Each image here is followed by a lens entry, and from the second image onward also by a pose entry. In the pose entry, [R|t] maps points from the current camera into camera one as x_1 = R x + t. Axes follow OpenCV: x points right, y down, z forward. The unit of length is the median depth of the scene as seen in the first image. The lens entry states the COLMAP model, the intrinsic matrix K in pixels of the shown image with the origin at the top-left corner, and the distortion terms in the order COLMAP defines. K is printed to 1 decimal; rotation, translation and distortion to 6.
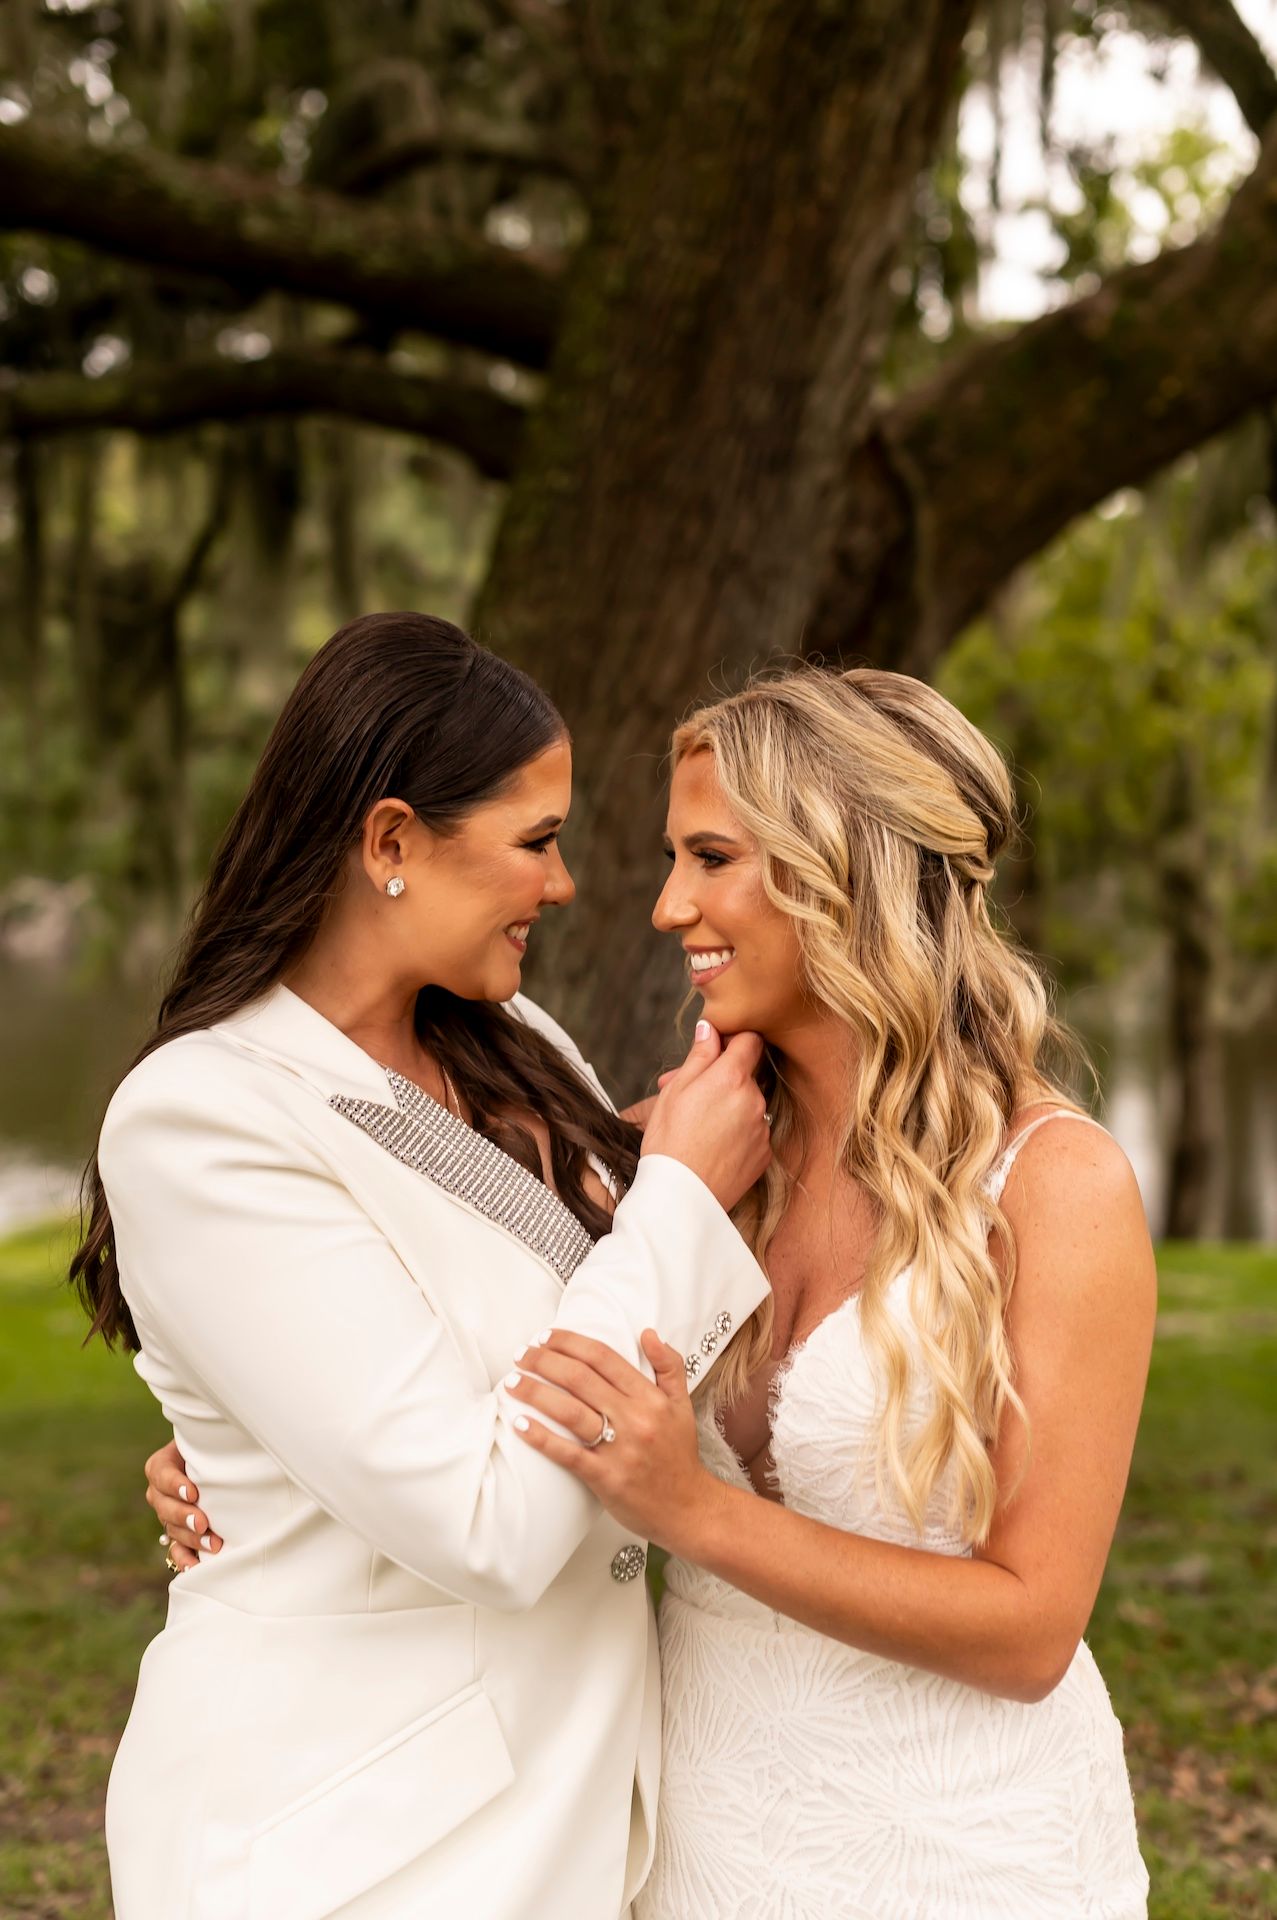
lens RADIAL K [[2901.8, 0, 673.1], [0, 2901.8, 955.6], [0, 0, 1]] dist [-0.005315, 0.129285]
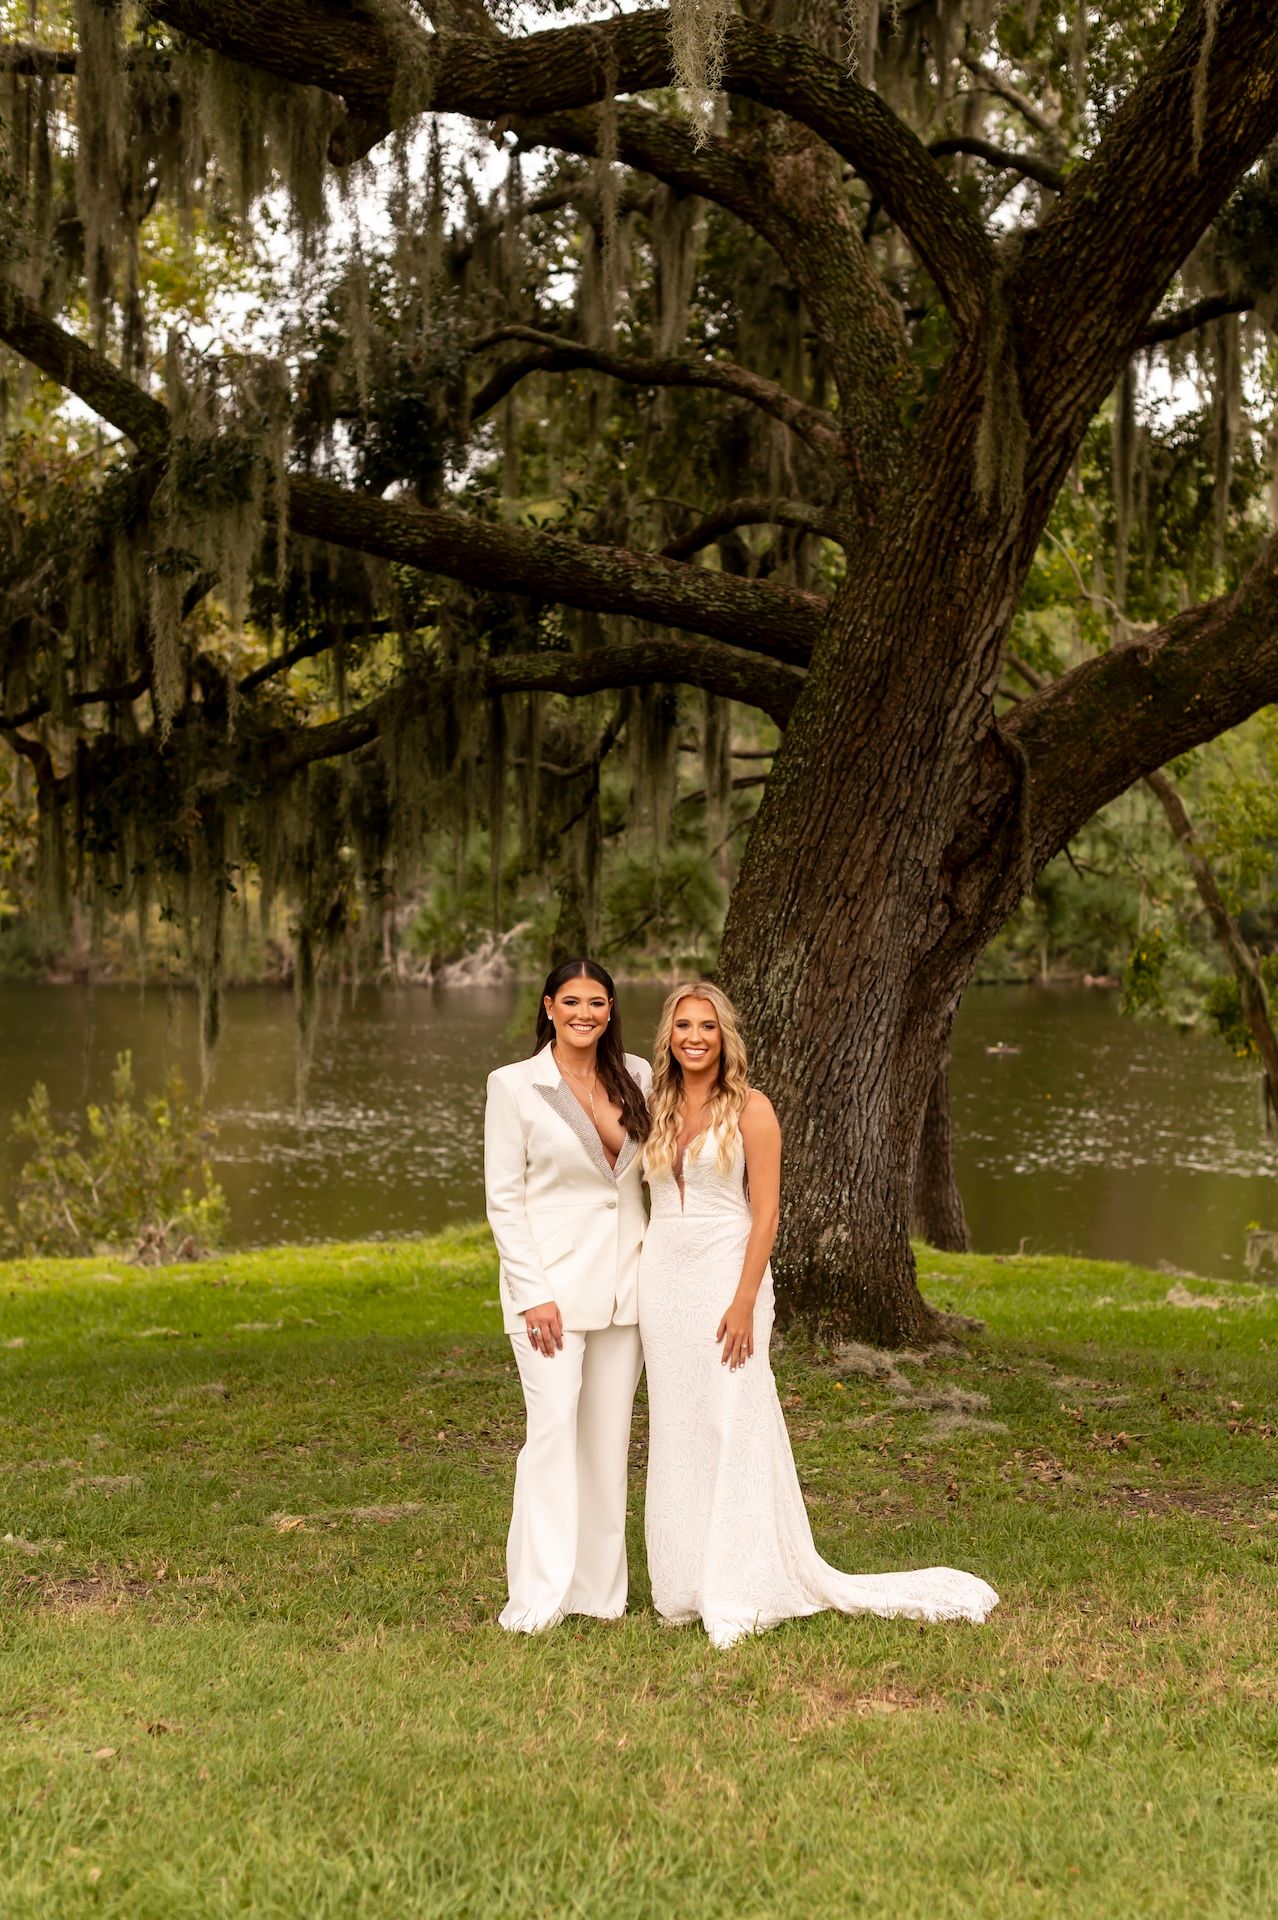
lens RADIAL K [[2828.7, 0, 682.3], [0, 2828.7, 971.2], [0, 0, 1]] dist [-0.001880, 0.139393]
pose [[0.989084, 0.038725, -0.142172, 0.135057], [-0.040727, 0.999108, -0.011198, -0.017858], [0.141612, 0.016866, 0.989779, -0.671799]]
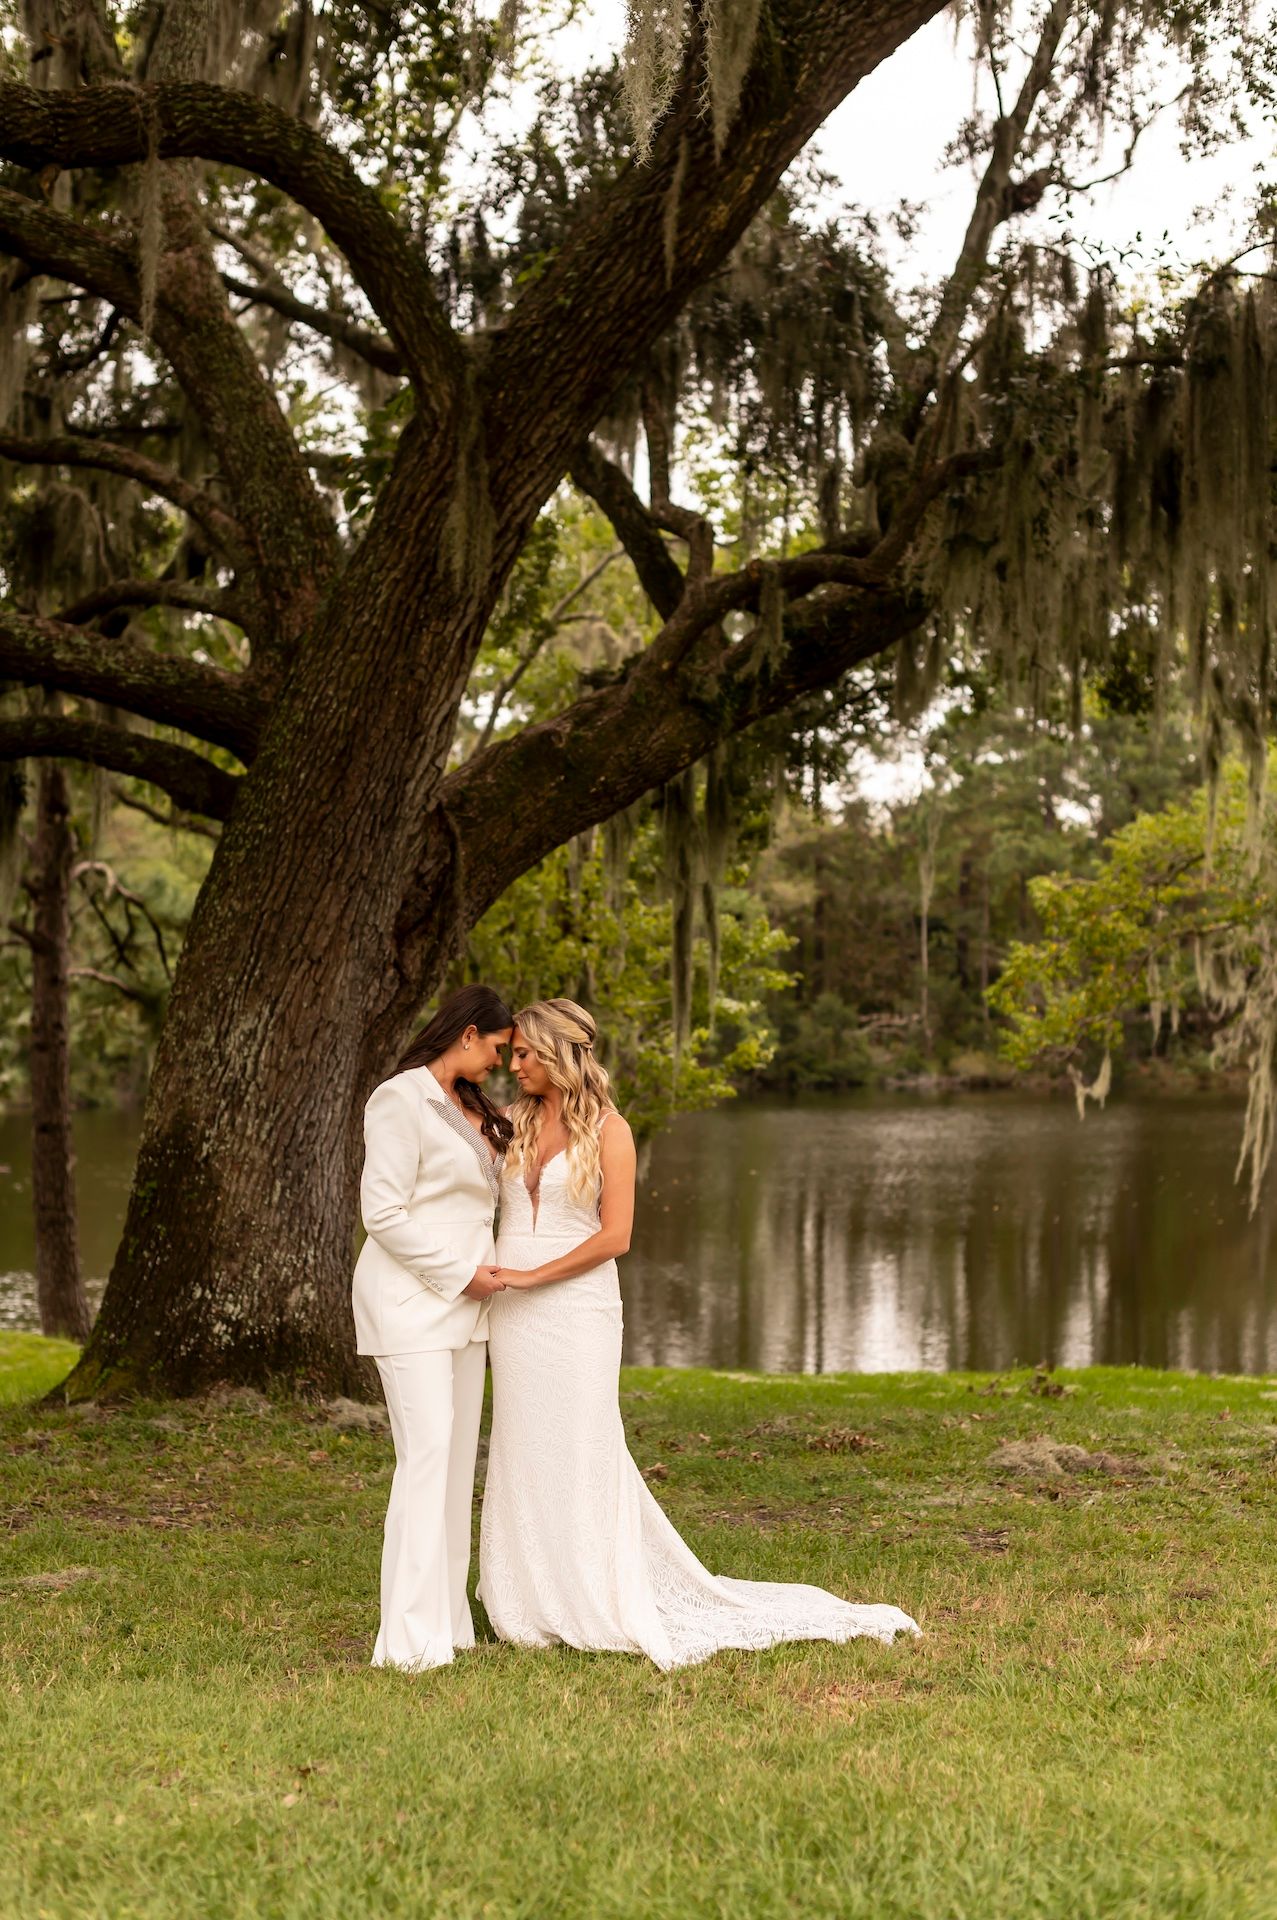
lens RADIAL K [[2656.0, 0, 637.8], [0, 2656.0, 916.0], [0, 0, 1]] dist [0.000325, 0.069451]
pose [[0.980001, 0.038882, 0.195156, -0.128860], [-0.022402, 0.996047, -0.085956, 0.022217], [-0.197727, 0.079865, 0.976998, -0.611103]]
